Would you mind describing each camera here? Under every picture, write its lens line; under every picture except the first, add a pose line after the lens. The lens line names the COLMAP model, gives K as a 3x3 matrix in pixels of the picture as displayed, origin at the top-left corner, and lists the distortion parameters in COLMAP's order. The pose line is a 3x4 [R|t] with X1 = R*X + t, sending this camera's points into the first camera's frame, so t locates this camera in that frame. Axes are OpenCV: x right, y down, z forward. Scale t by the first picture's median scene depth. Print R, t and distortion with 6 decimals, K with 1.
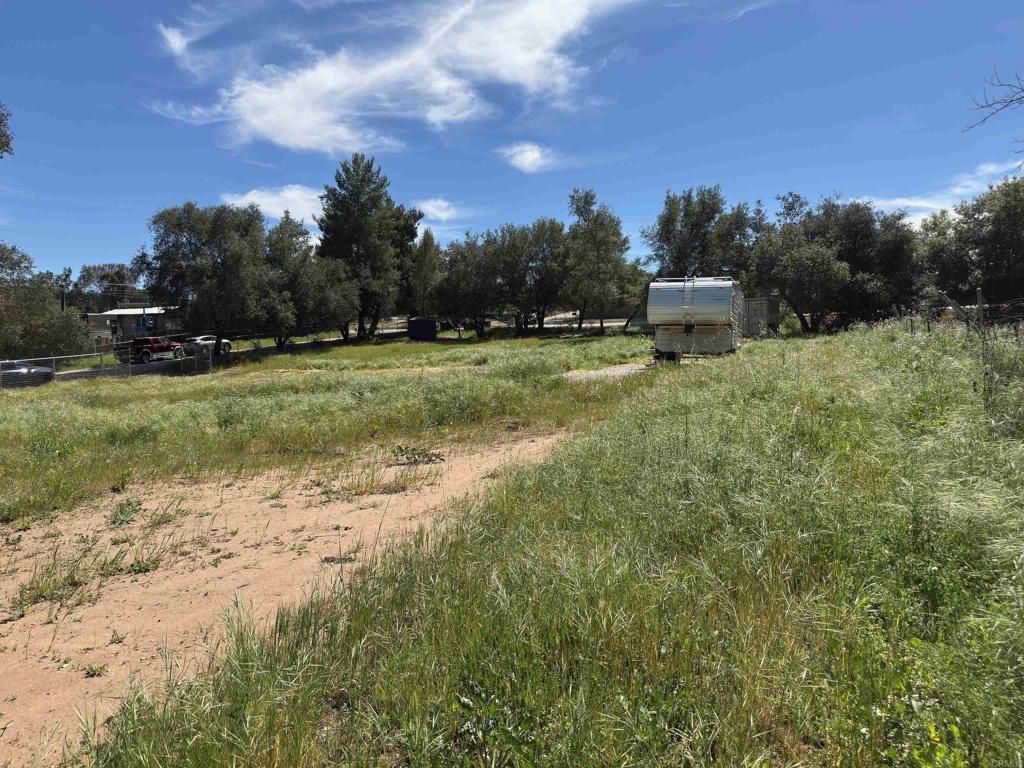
lens RADIAL K [[730.7, 0, 515.3], [0, 730.7, 386.5], [0, 0, 1]] dist [0.072828, -0.102379]
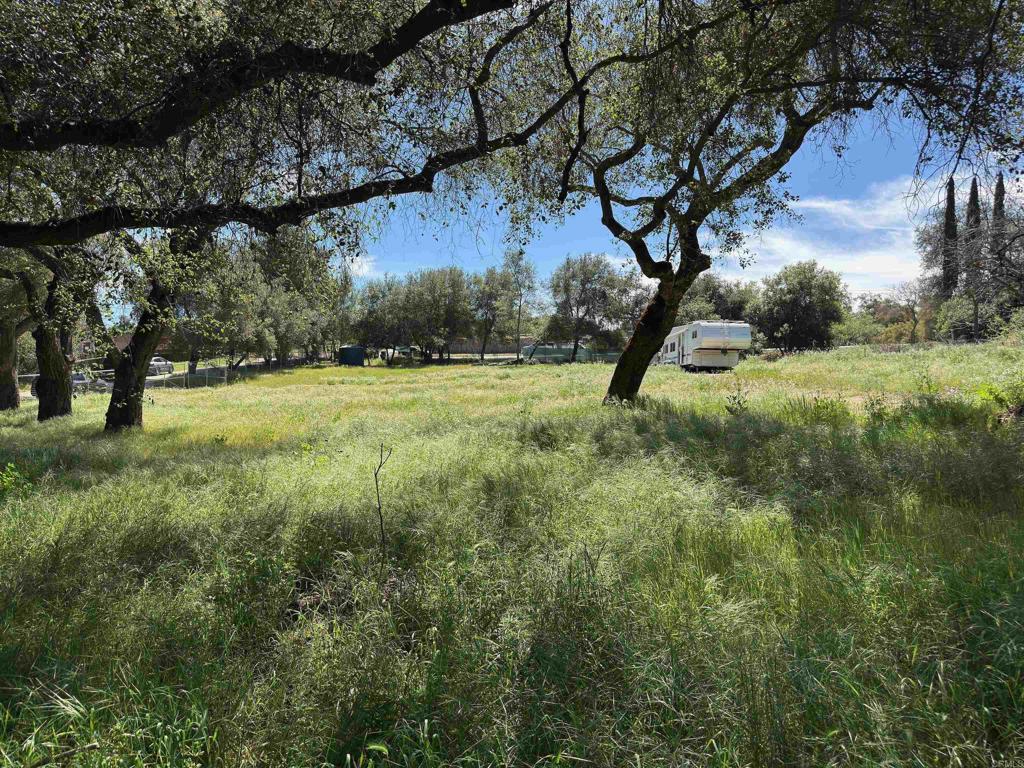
lens RADIAL K [[727.4, 0, 504.7], [0, 727.4, 386.7], [0, 0, 1]] dist [0.065930, -0.082525]
pose [[0.942398, 0.010574, 0.334327, -0.350563], [0.008134, 0.998480, -0.054508, 0.038747], [-0.334395, 0.054088, 0.940880, -0.161560]]
